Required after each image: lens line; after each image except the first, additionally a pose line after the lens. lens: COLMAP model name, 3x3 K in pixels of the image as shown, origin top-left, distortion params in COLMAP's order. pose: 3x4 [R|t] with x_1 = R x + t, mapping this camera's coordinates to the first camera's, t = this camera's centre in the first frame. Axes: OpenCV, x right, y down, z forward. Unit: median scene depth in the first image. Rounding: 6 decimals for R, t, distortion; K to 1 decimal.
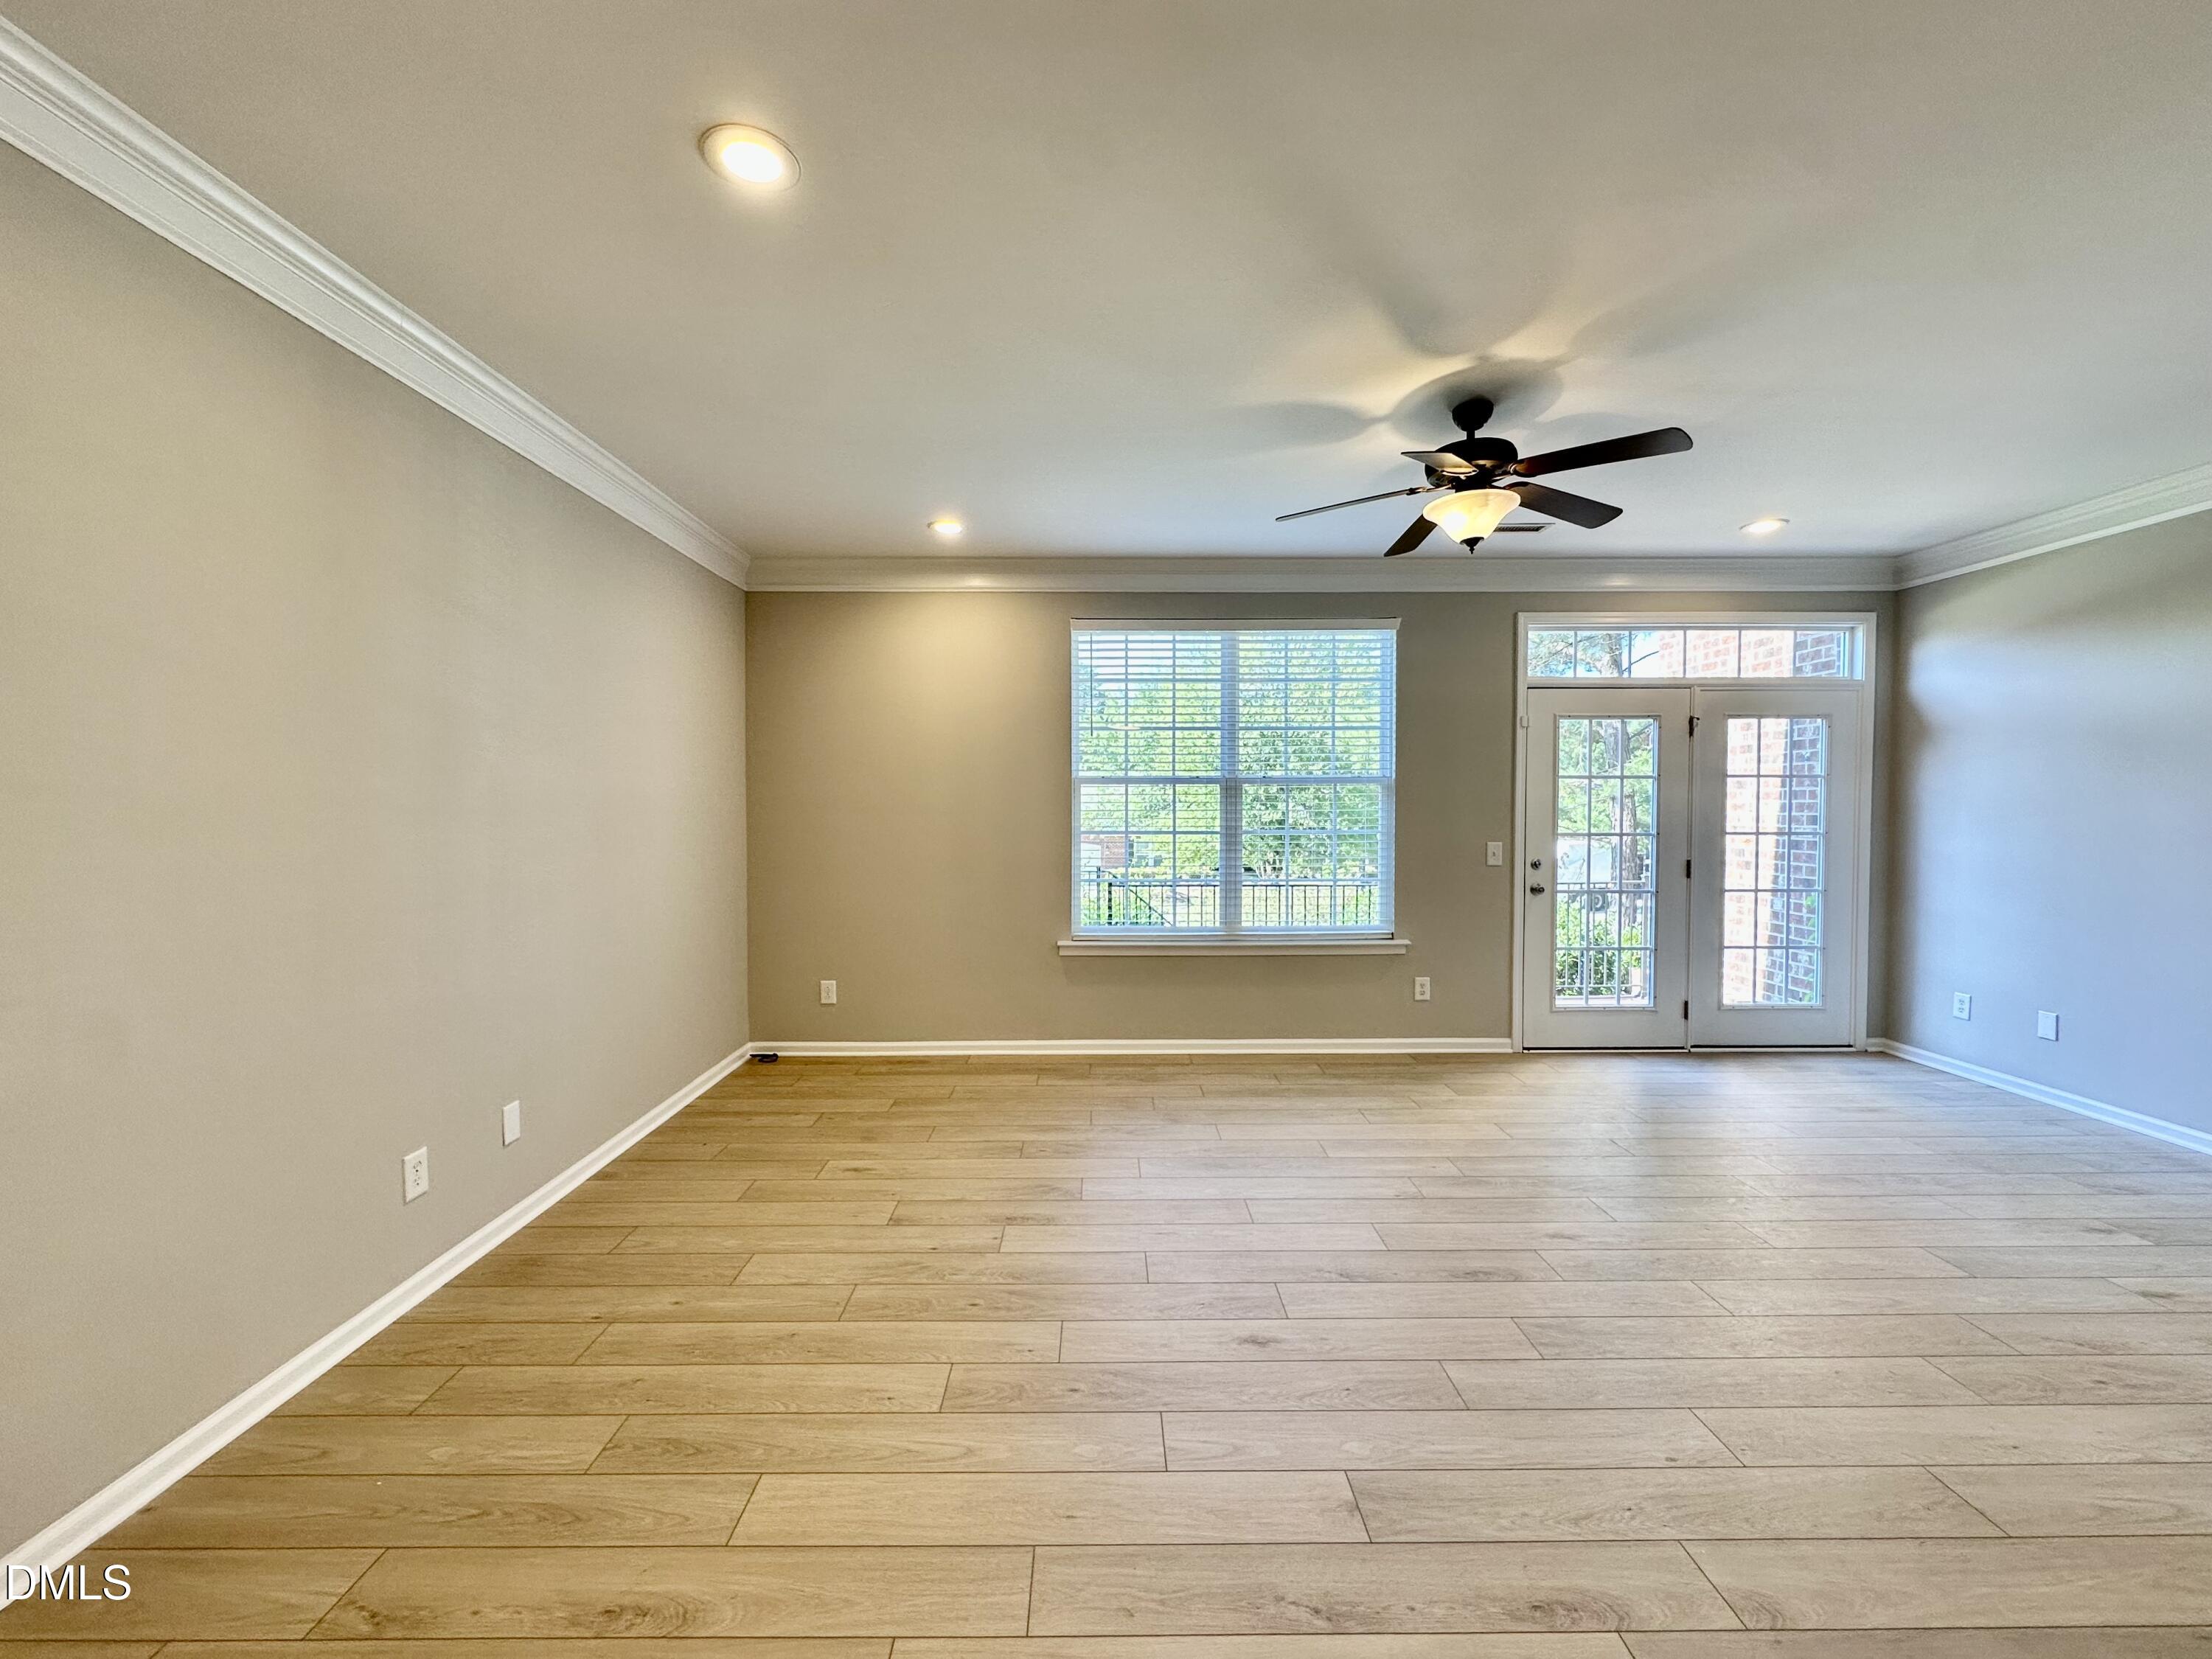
lens RADIAL K [[881.2, 0, 1097.9], [0, 881.2, 833.1], [0, 0, 1]] dist [-0.004611, 0.000950]
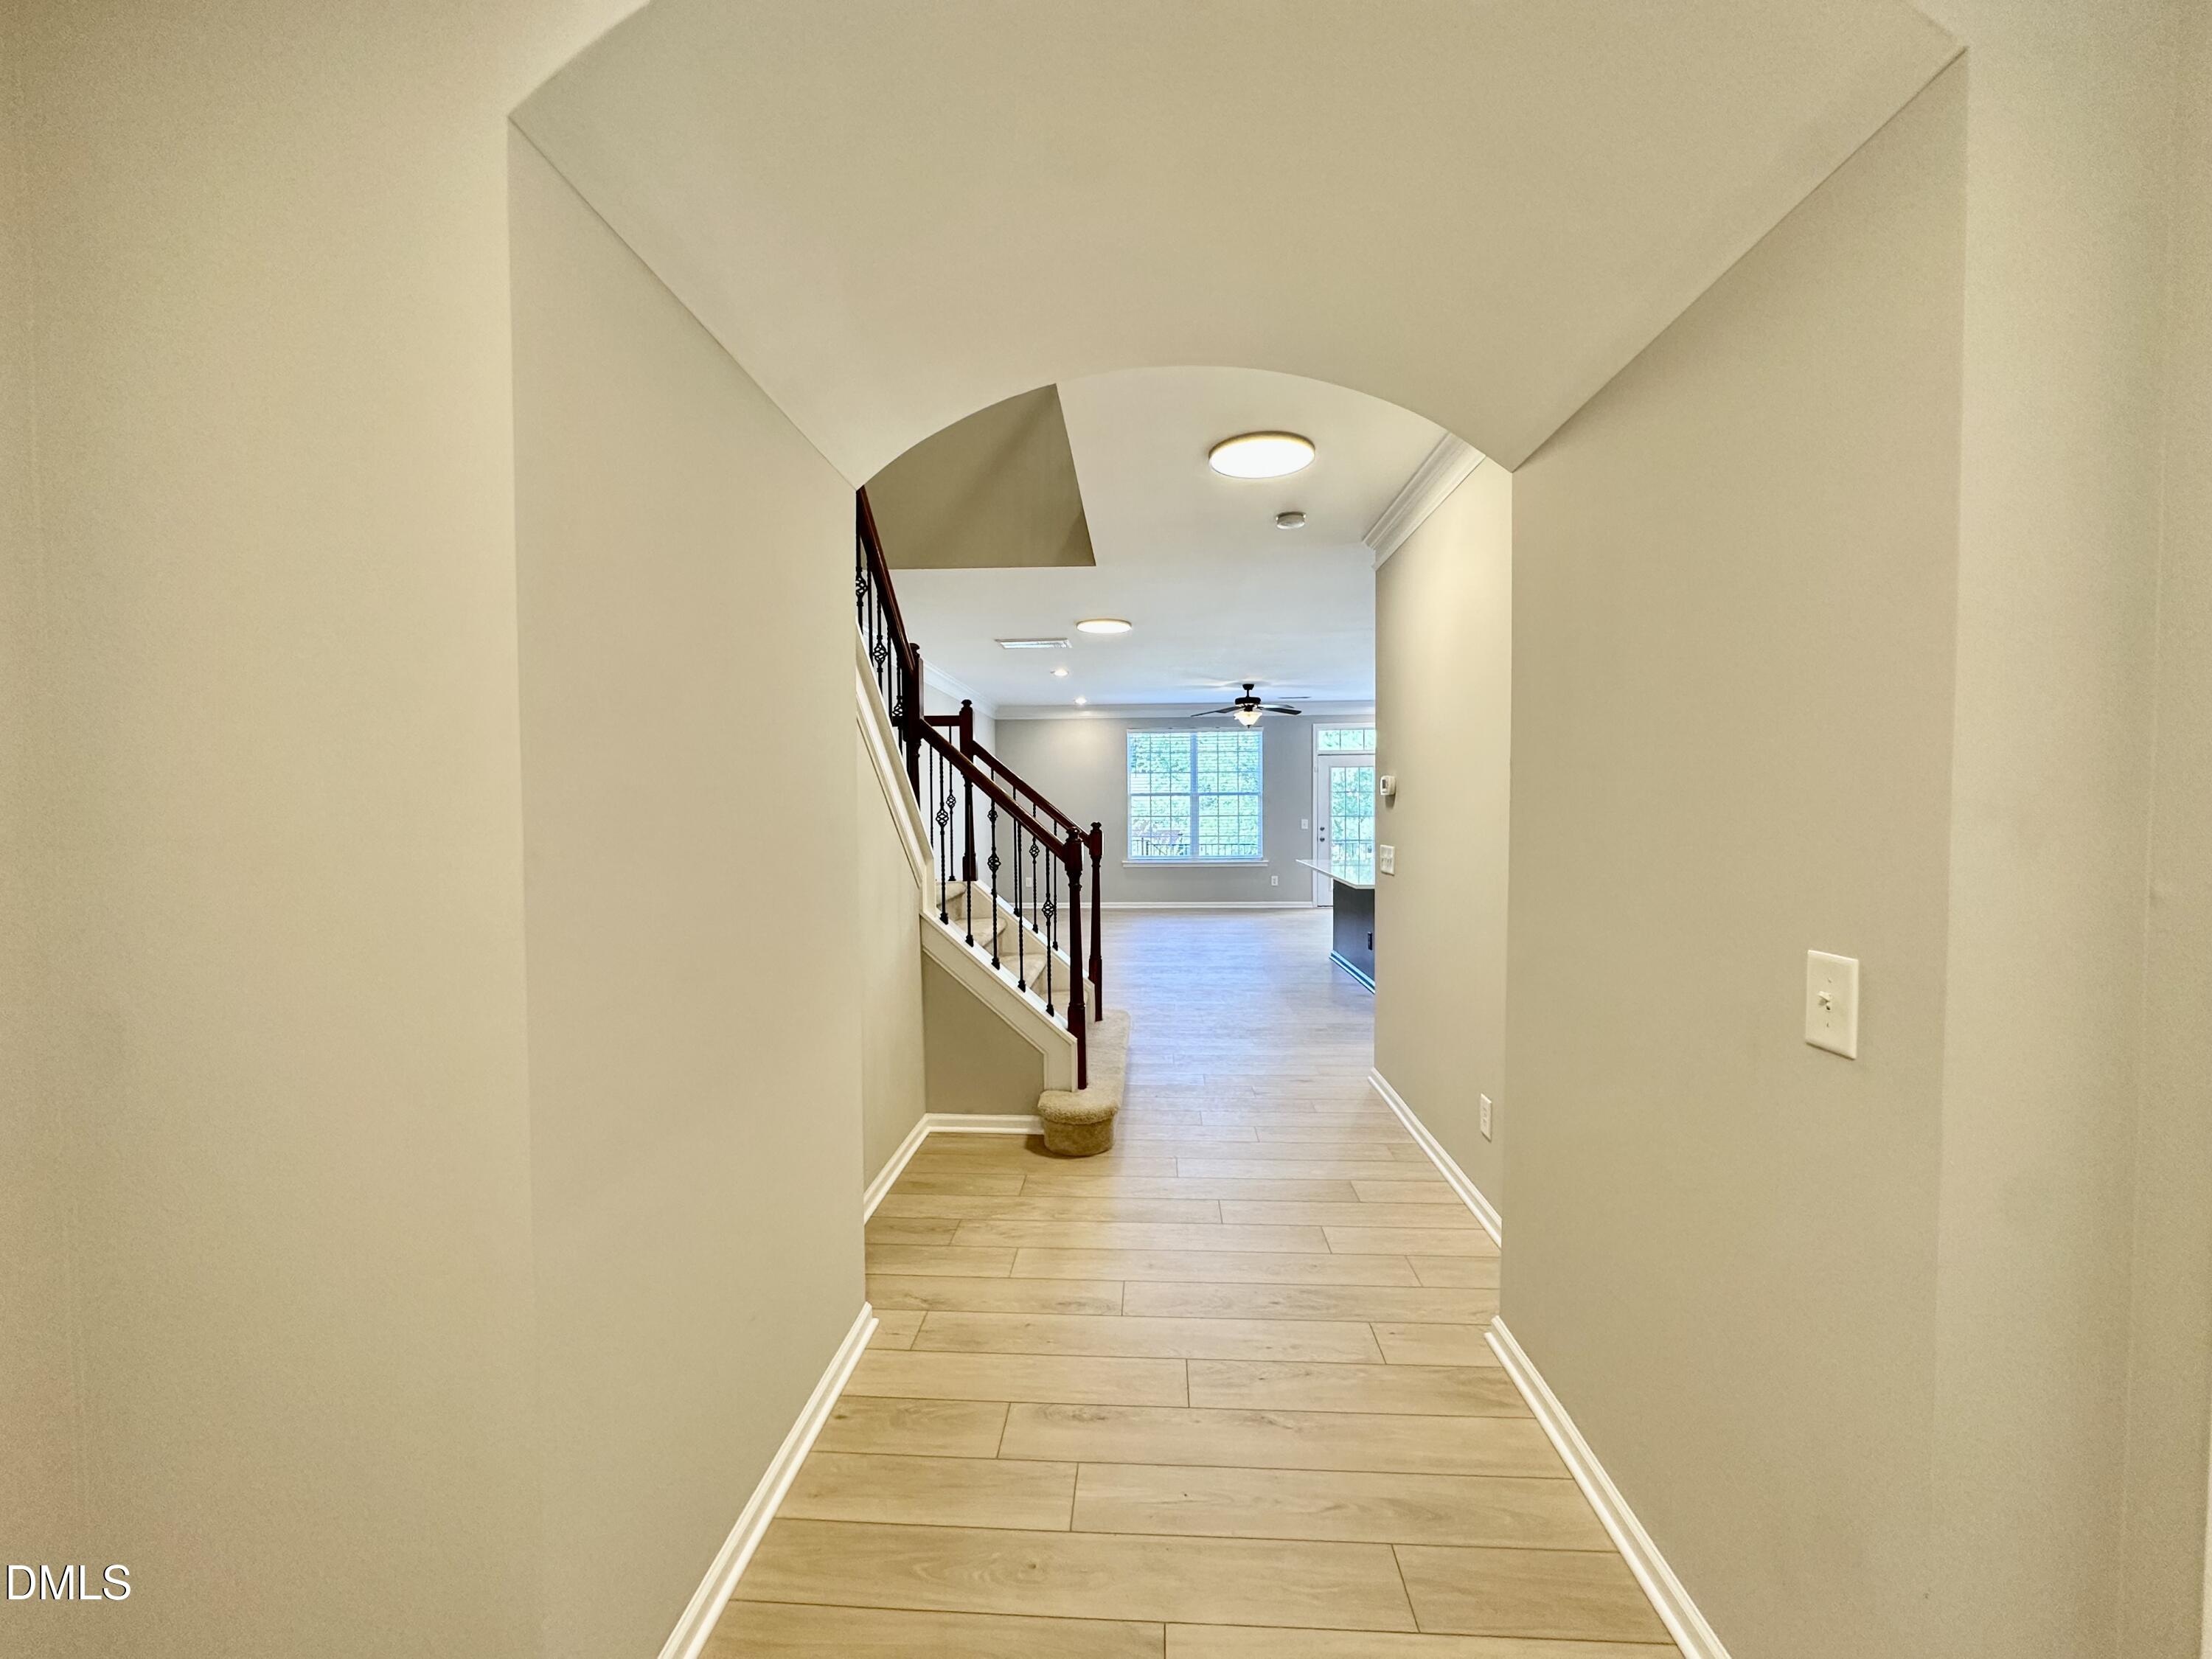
lens RADIAL K [[881.2, 0, 1103.0], [0, 881.2, 830.3], [0, 0, 1]] dist [-0.004611, 0.000950]
pose [[0.998226, -0.005769, -0.059254, 0.052032], [0.006007, 0.999975, 0.003851, 0.030400], [0.059231, -0.004200, 0.998235, -1.598873]]
